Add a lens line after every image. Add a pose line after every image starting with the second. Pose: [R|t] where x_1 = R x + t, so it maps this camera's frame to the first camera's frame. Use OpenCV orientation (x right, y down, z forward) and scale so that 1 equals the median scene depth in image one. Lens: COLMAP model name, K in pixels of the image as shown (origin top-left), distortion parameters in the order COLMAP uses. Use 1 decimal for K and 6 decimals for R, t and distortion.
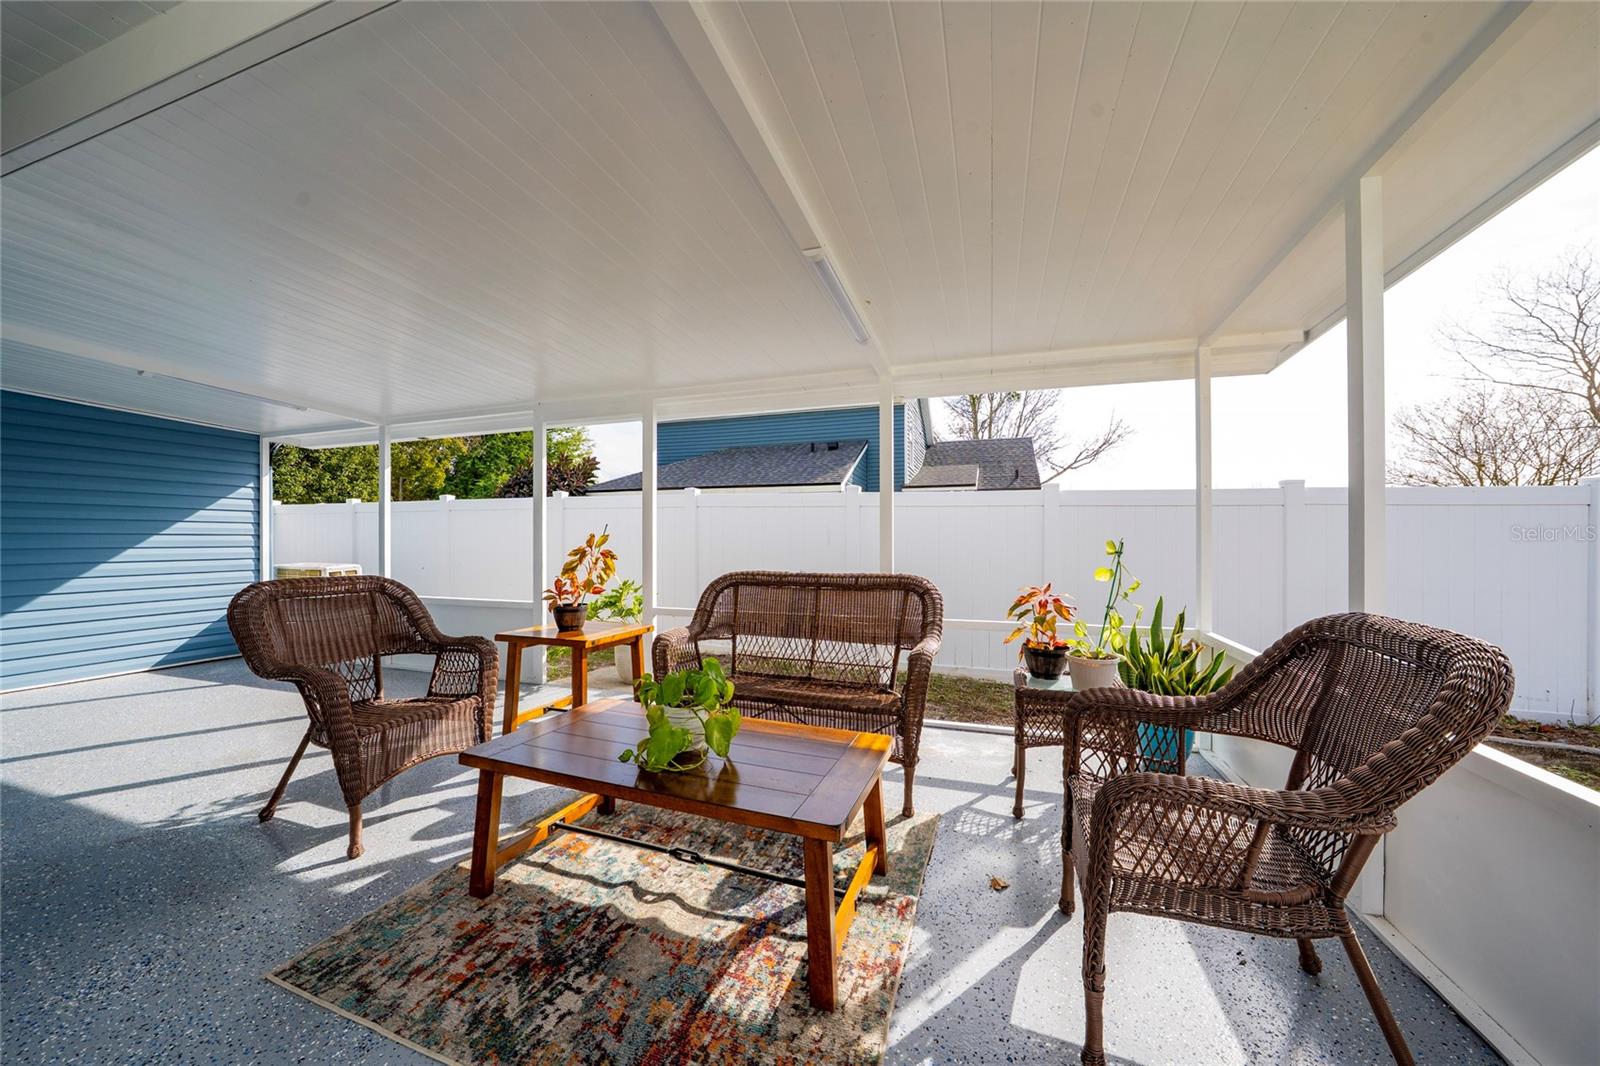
lens RADIAL K [[552.9, 0, 795.7], [0, 552.9, 541.0], [0, 0, 1]] dist [-0.015427, -0.000043]
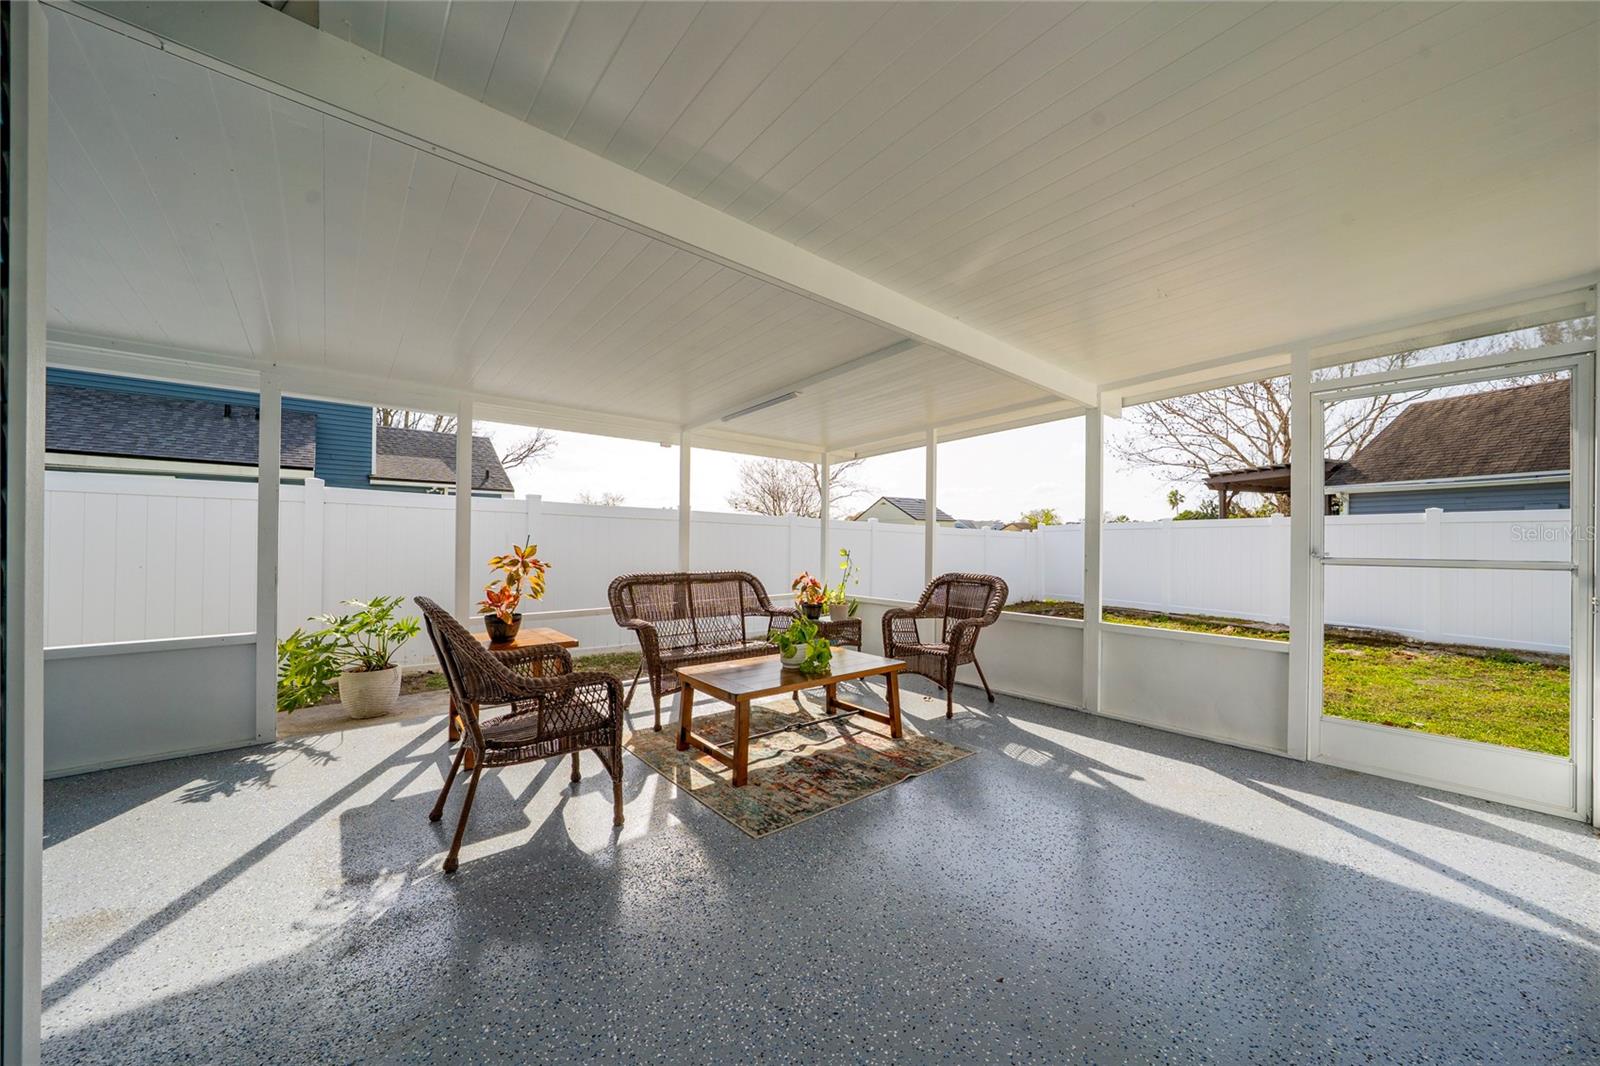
lens RADIAL K [[516.8, 0, 801.3], [0, 516.8, 540.4], [0, 0, 1]] dist [-0.000038, -0.000005]
pose [[0.532910, 0.008999, 0.846124, -1.718502], [-0.010341, 0.999938, -0.004122, -0.040471], [-0.846109, -0.006553, 0.532970, 0.077274]]
